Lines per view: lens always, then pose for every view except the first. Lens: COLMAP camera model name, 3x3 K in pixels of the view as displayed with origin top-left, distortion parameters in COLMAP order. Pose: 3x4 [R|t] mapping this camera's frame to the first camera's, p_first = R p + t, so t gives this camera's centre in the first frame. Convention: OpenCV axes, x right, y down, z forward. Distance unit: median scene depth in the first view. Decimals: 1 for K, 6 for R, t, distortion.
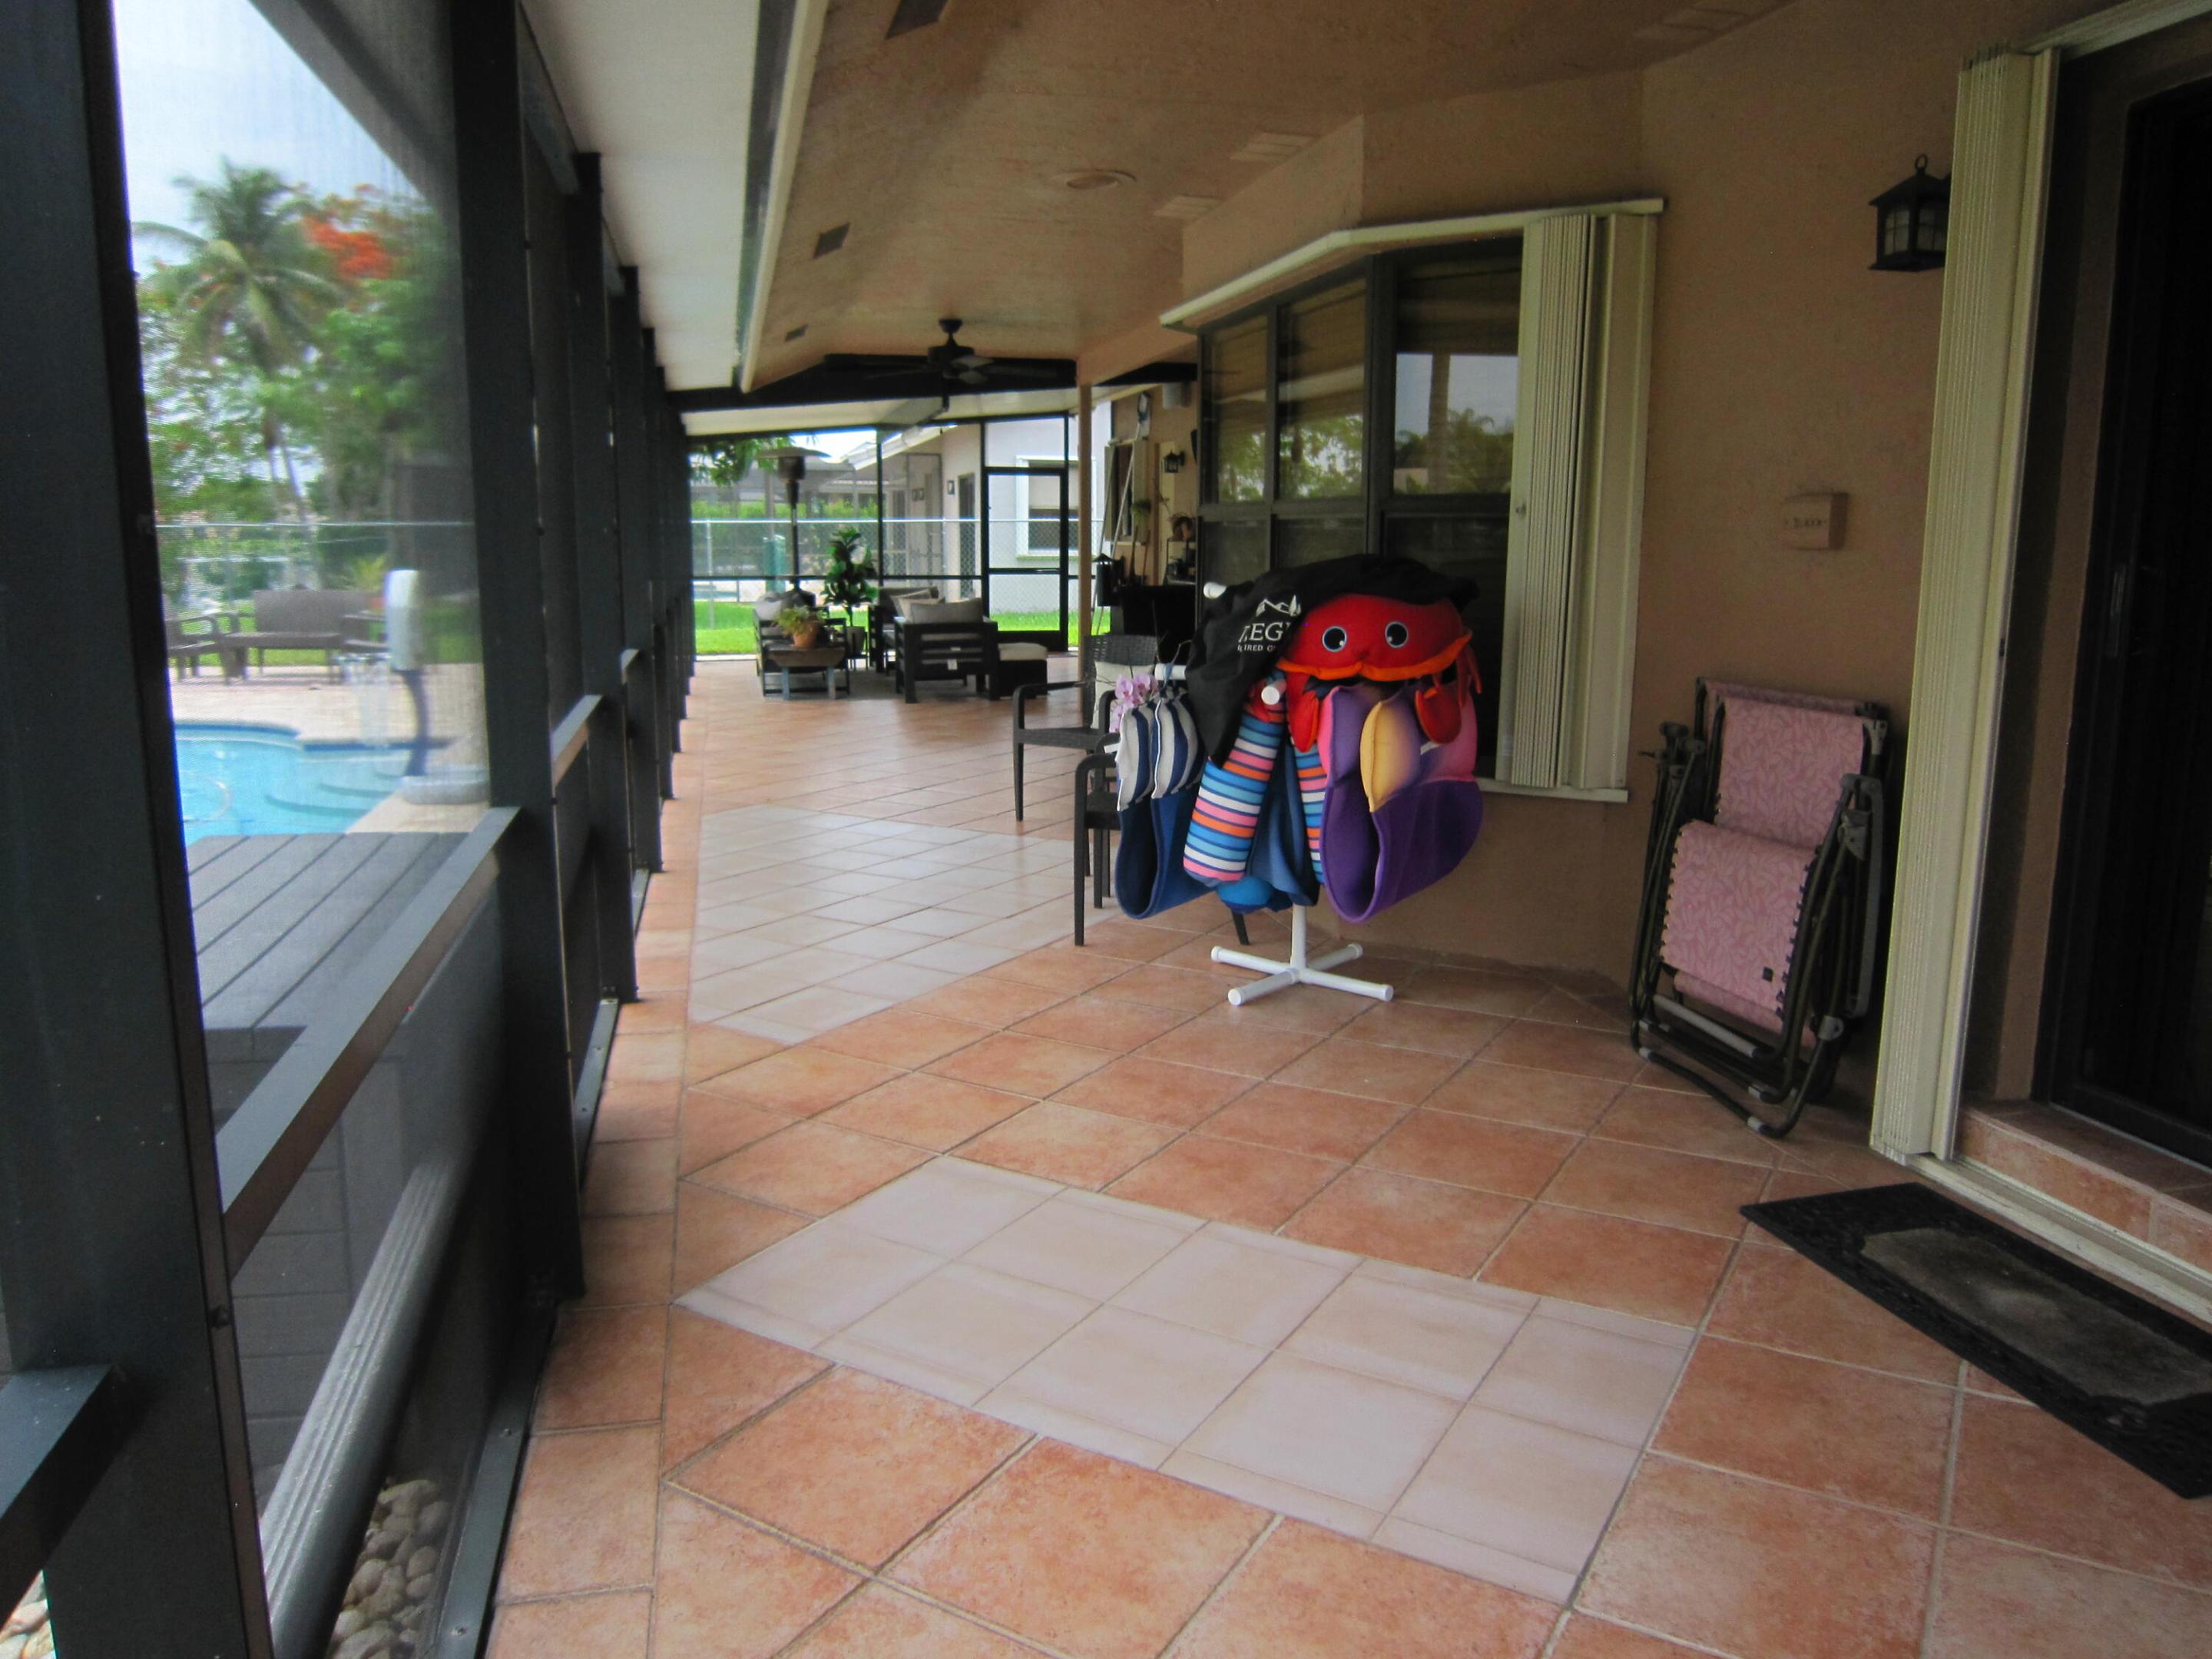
lens RADIAL K [[1587.3, 0, 1106.0], [0, 1587.3, 829.5], [0, 0, 1]] dist [-0.028630, -0.000371]
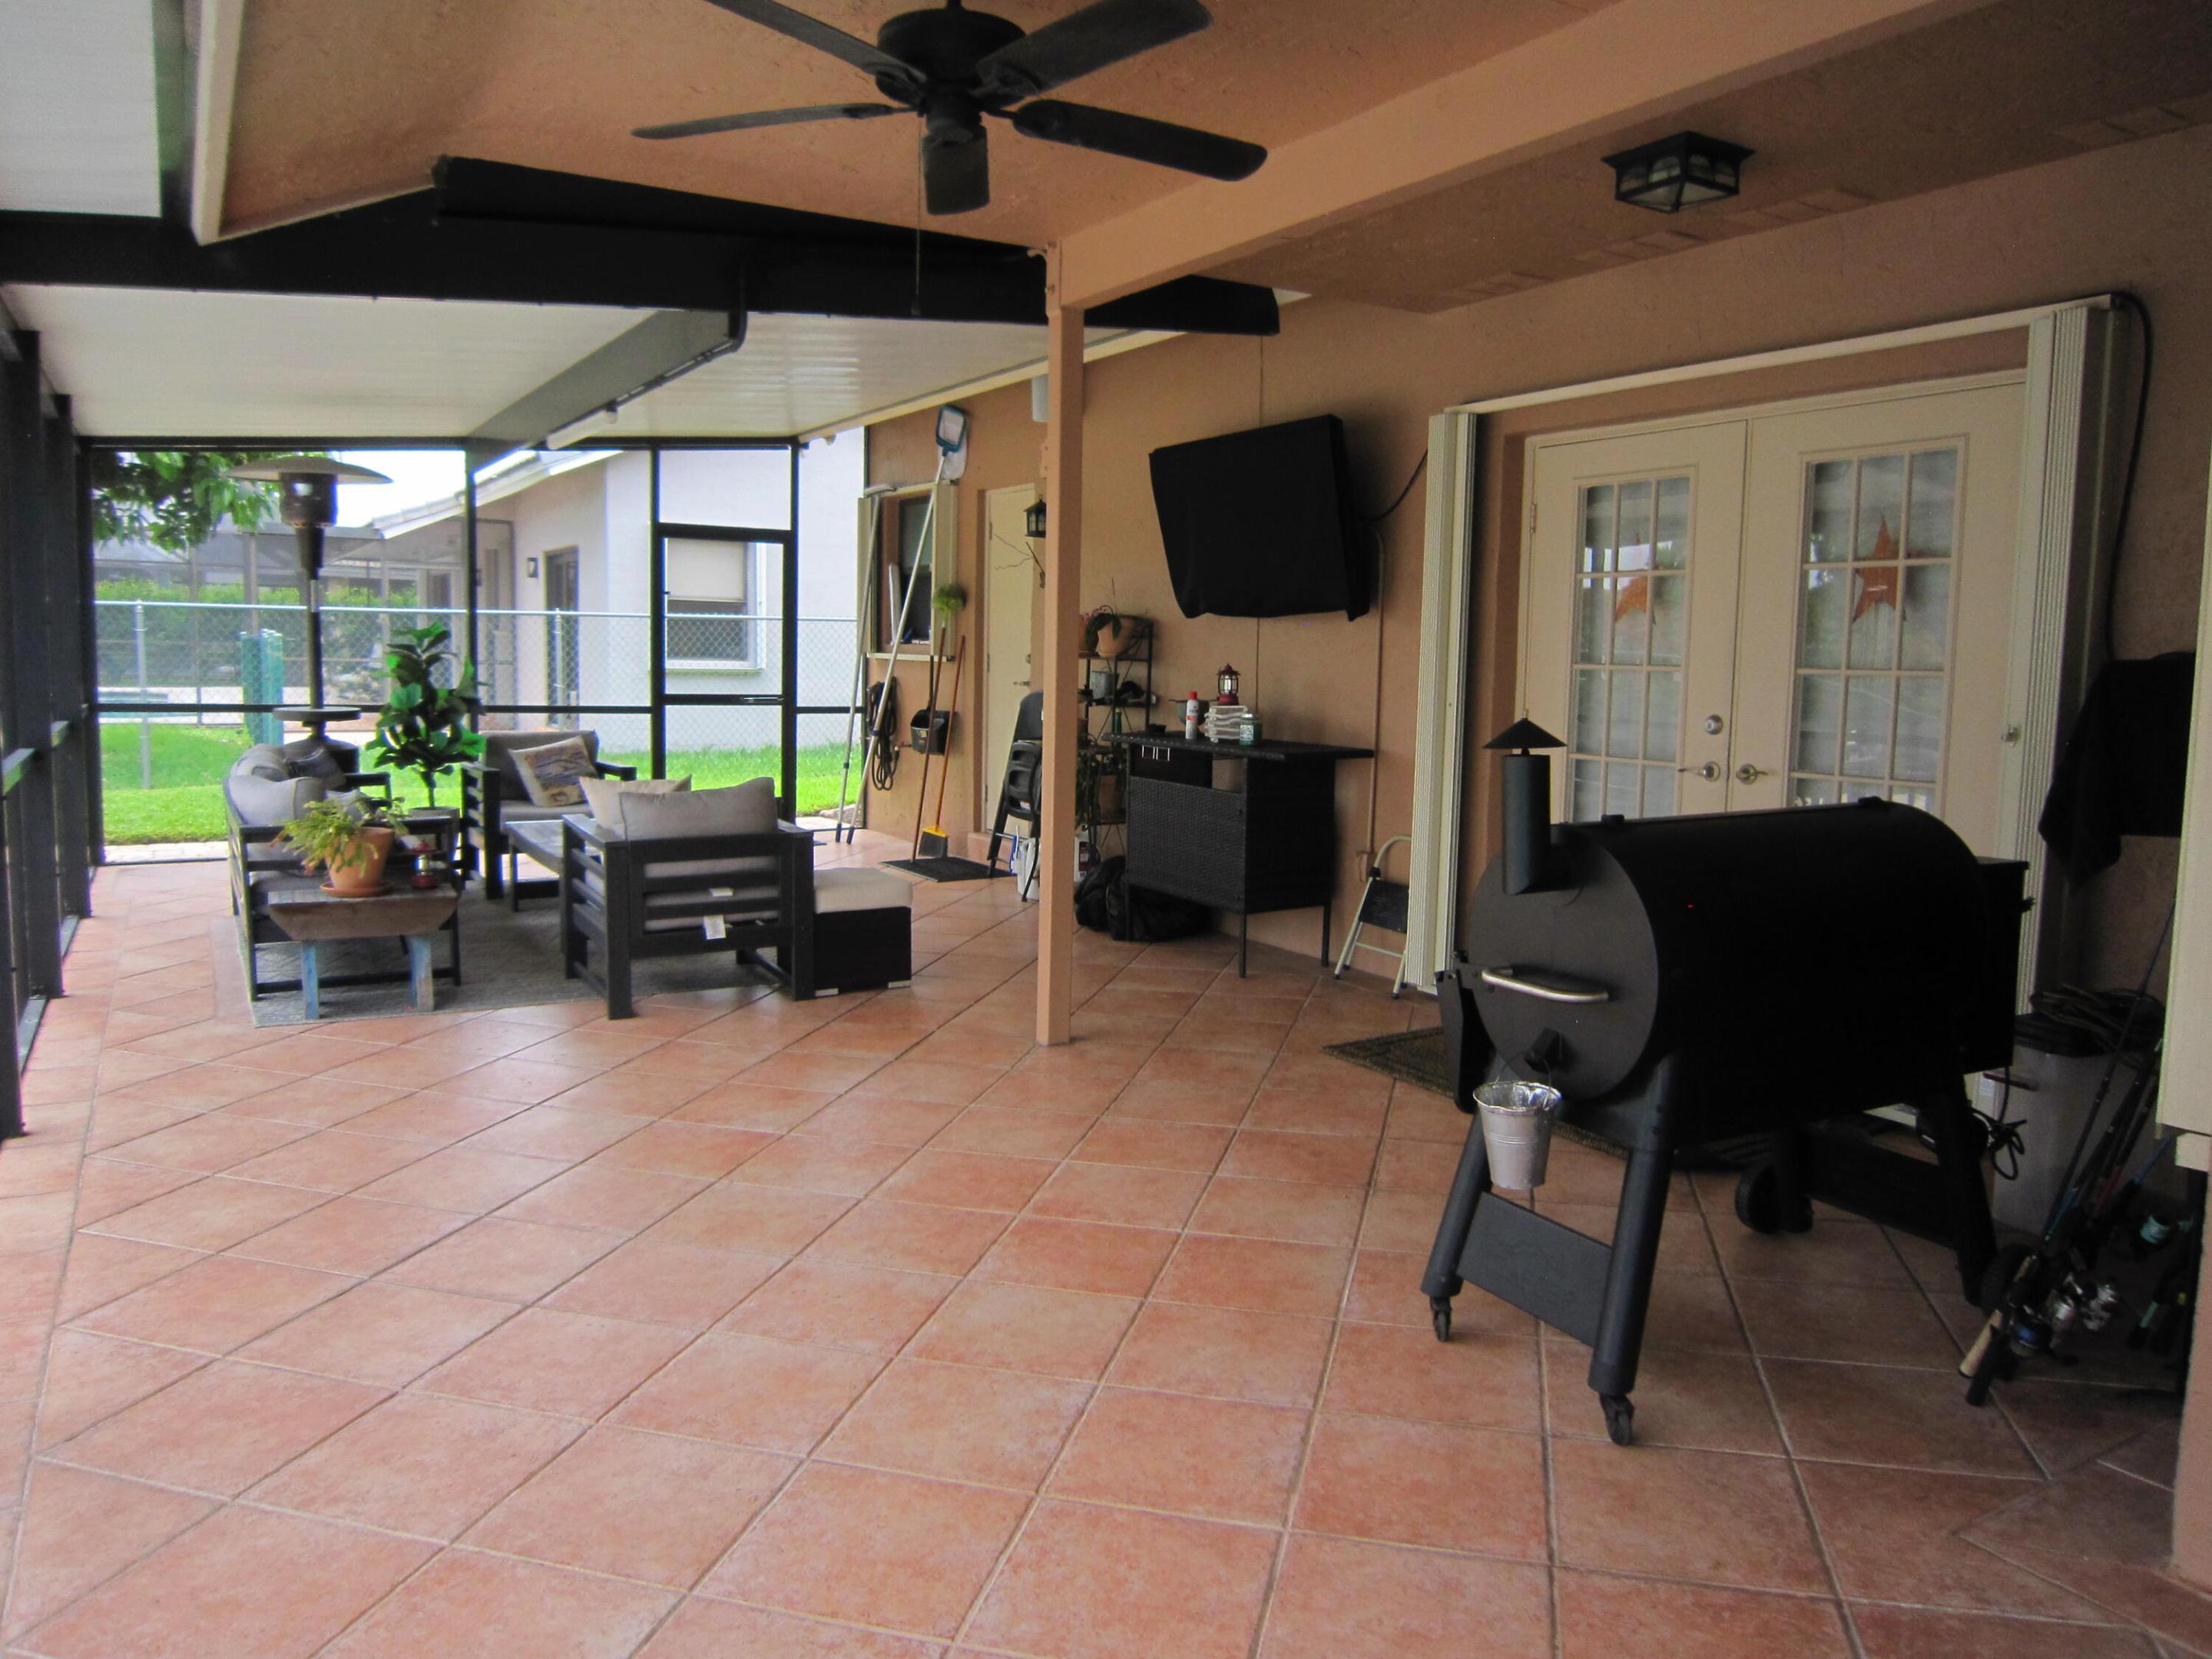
lens RADIAL K [[1587.3, 0, 1106.0], [0, 1587.3, 829.5], [0, 0, 1]] dist [-0.028630, -0.000371]
pose [[0.957166, -0.013535, 0.289222, -0.098000], [0.031774, 0.997784, -0.058462, -0.083220], [-0.287789, 0.065147, 0.955475, 0.435893]]
